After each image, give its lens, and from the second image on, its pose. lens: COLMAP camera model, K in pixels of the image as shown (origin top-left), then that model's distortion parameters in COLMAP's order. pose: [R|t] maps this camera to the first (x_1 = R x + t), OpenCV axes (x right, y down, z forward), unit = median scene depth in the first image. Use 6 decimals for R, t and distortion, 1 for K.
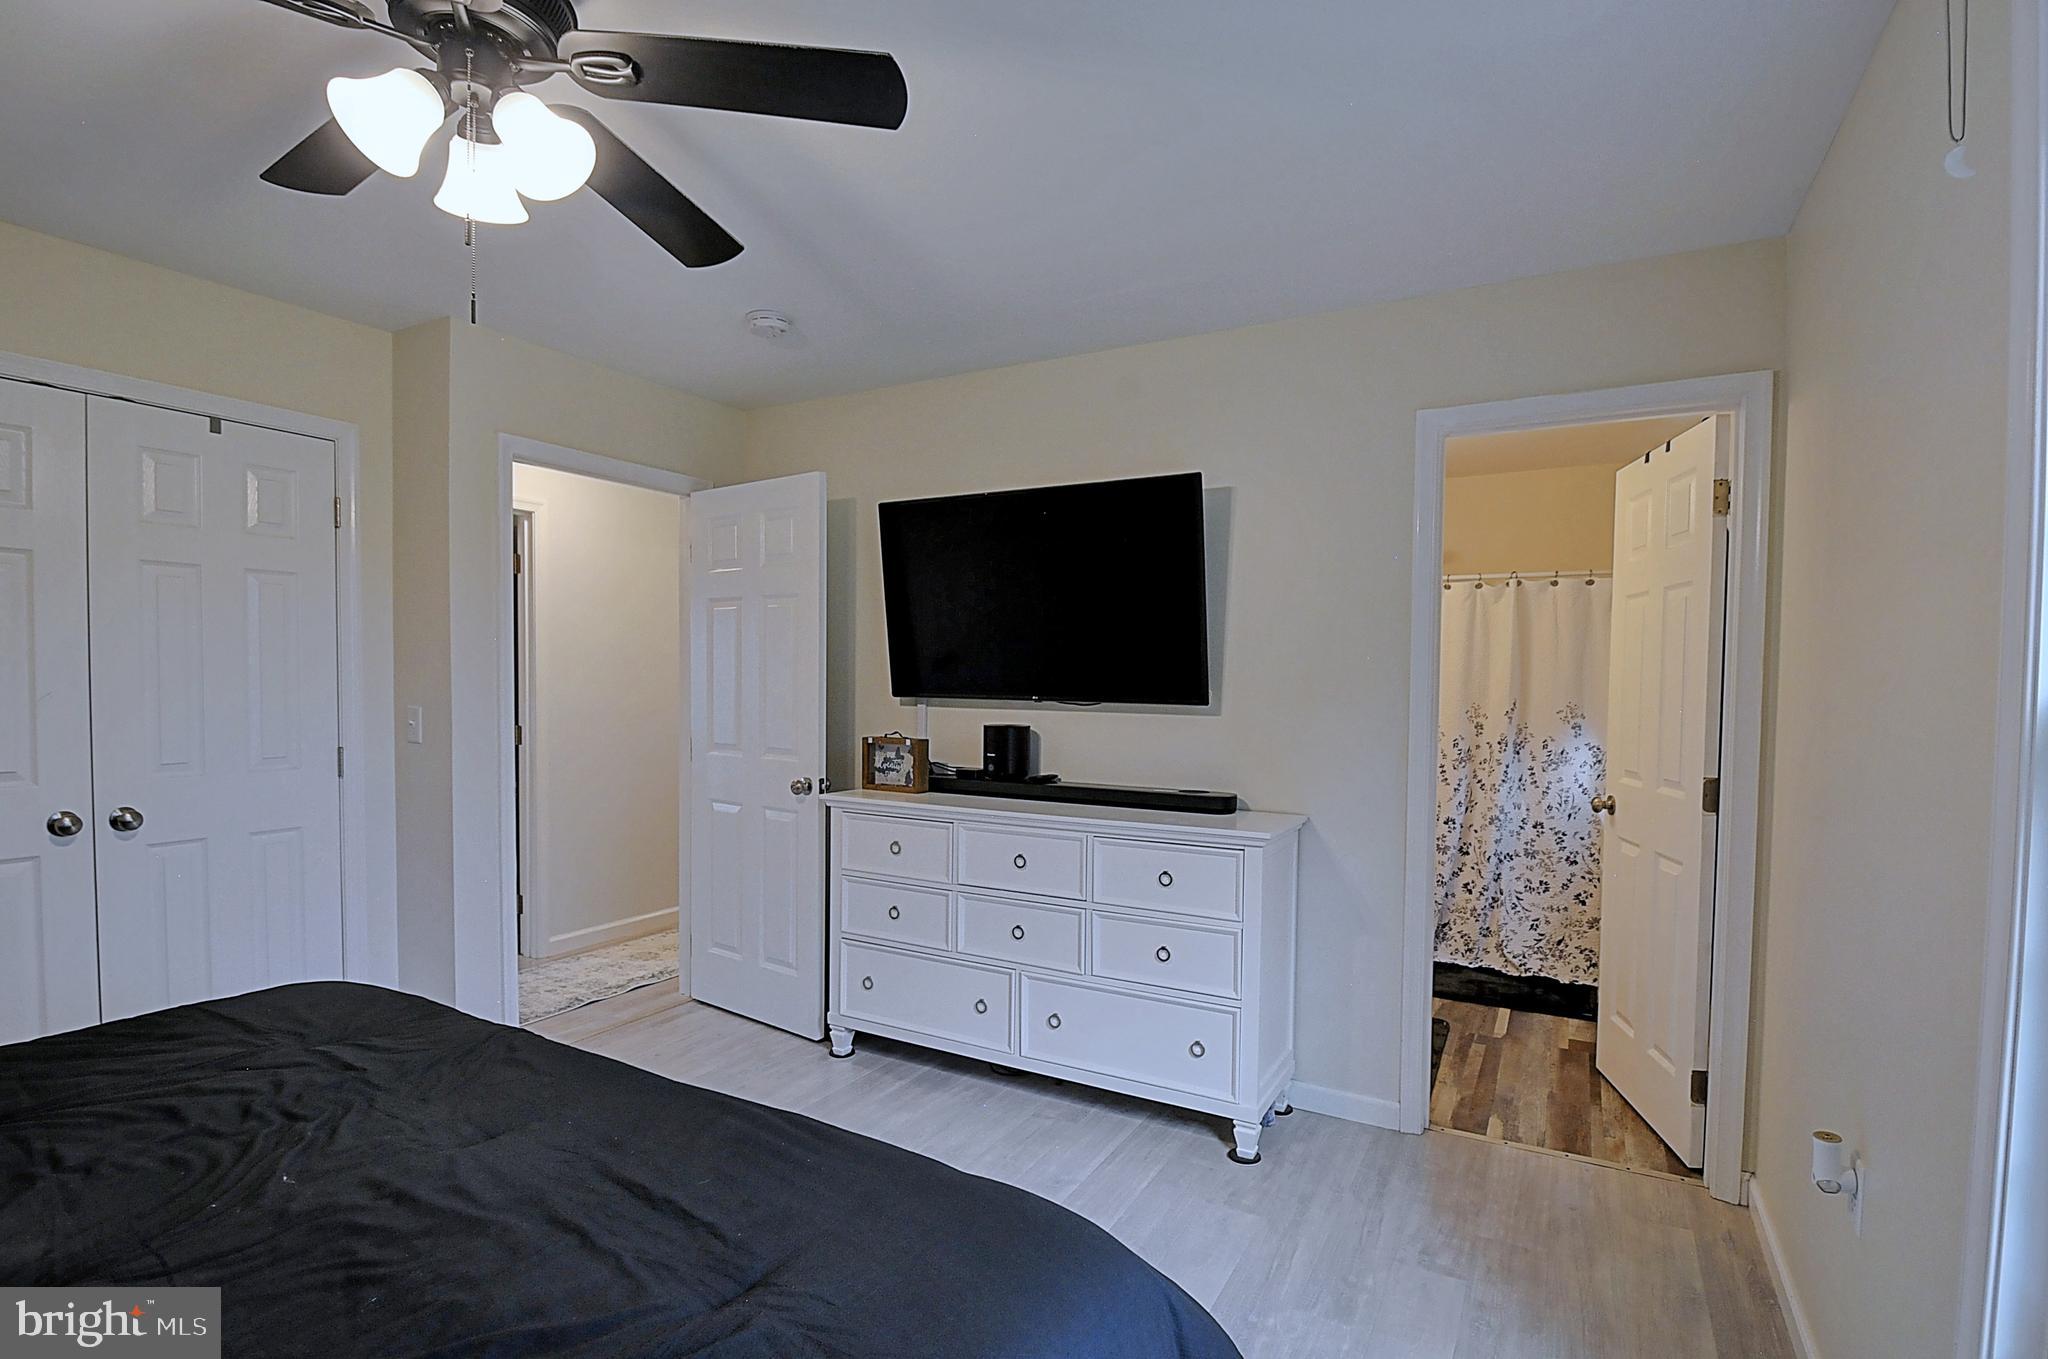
lens RADIAL K [[975.0, 0, 1053.0], [0, 975.0, 710.8], [0, 0, 1]] dist [0.024583, -0.000811]
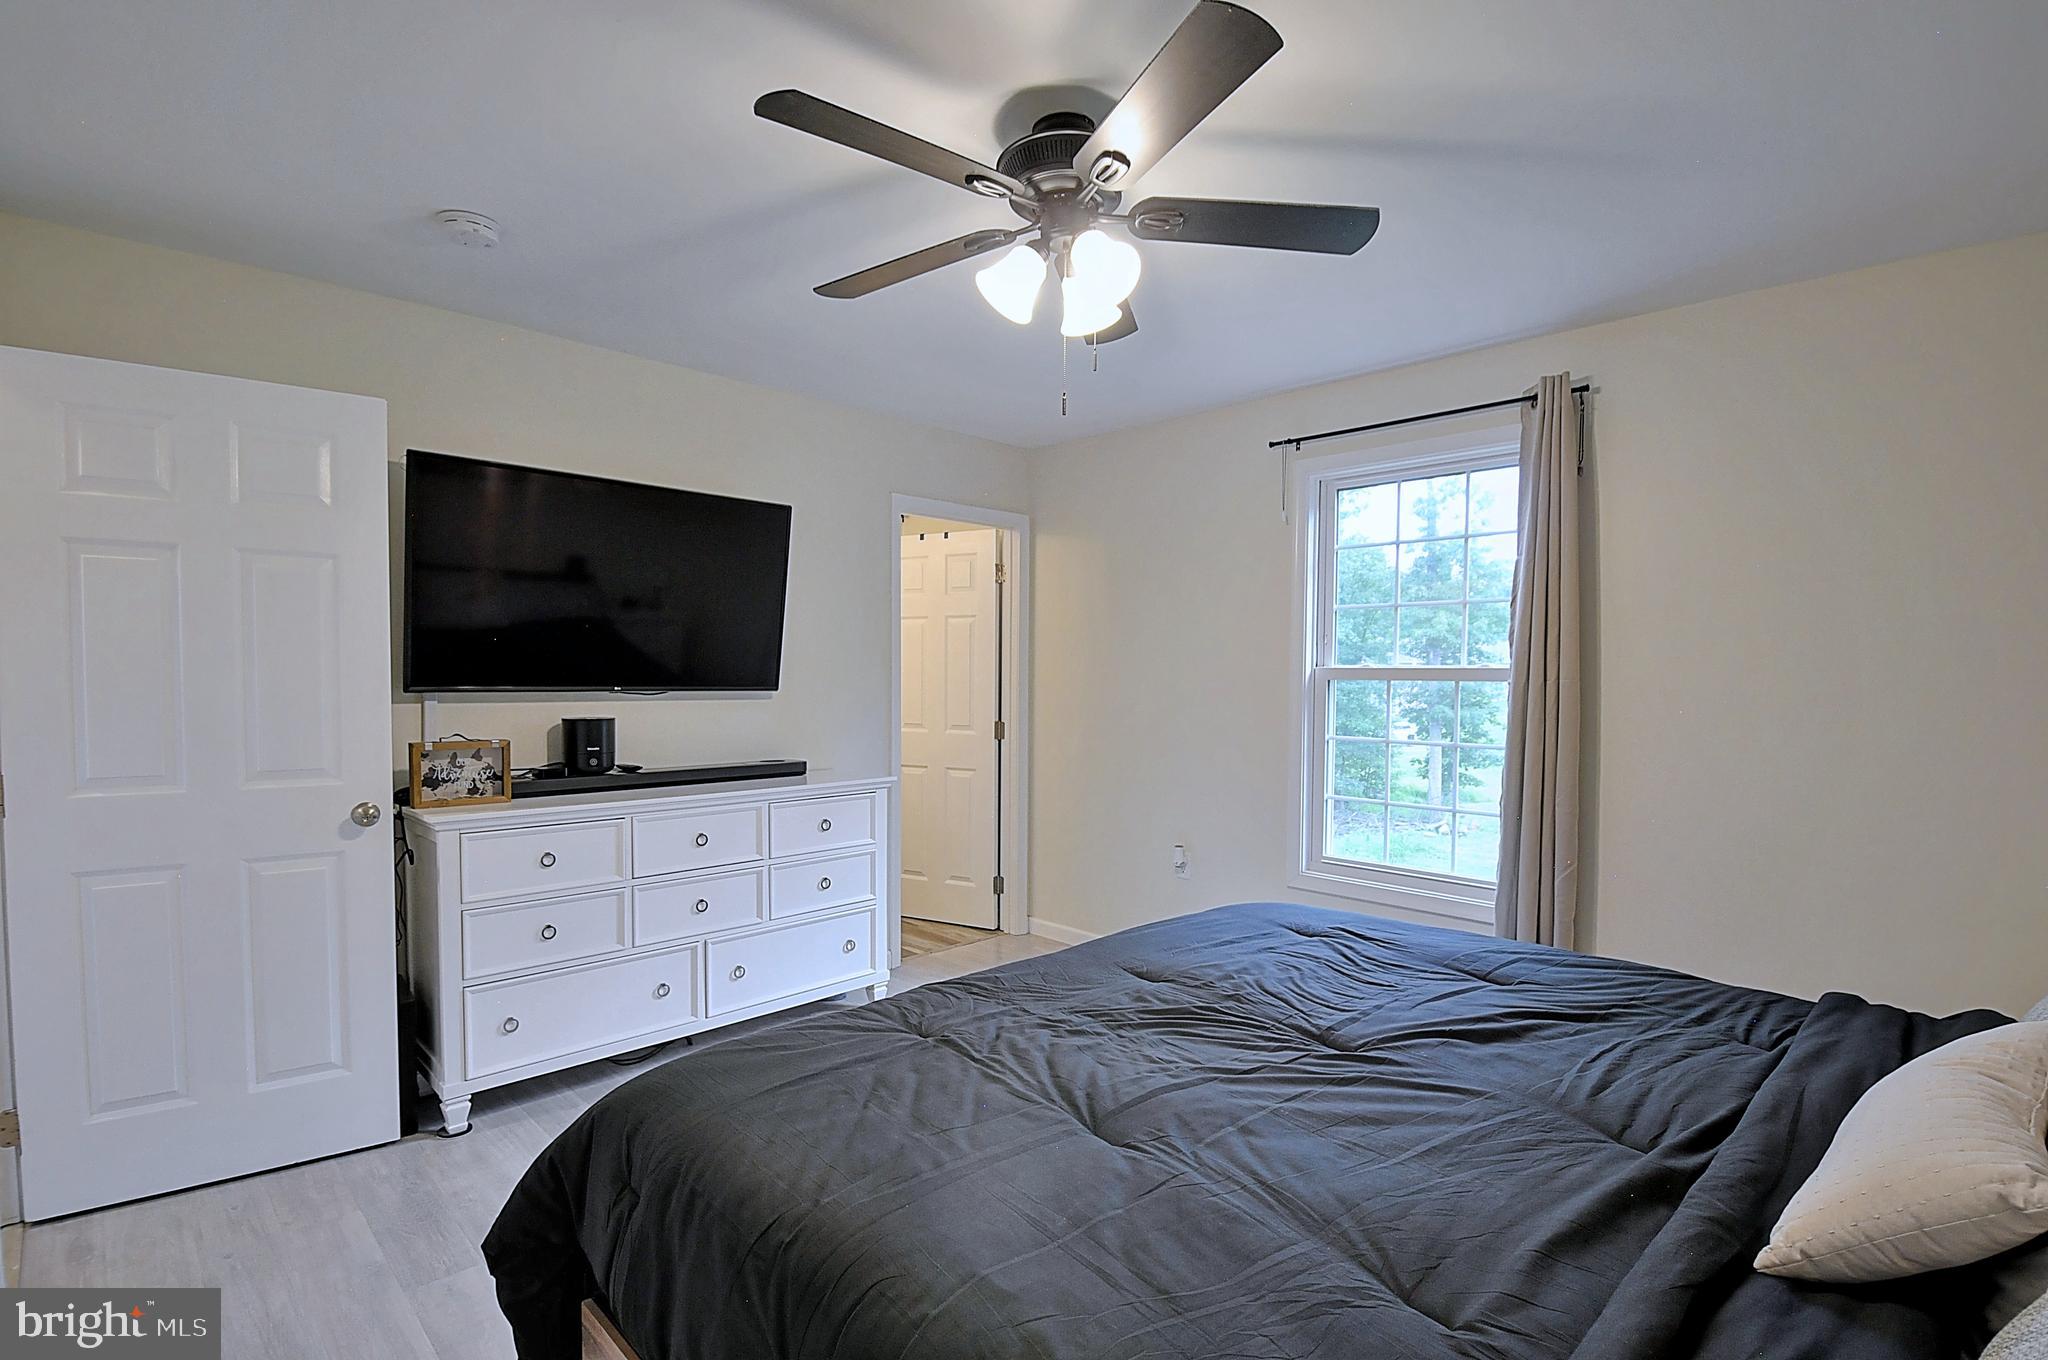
lens RADIAL K [[975.0, 0, 1053.0], [0, 975.0, 711.3], [0, 0, 1]] dist [0.024583, -0.000811]
pose [[0.283014, -0.046823, 0.957972, -0.866081], [0.028503, 0.998777, 0.040397, -0.018466], [-0.958692, 0.015873, 0.284002, 0.289352]]
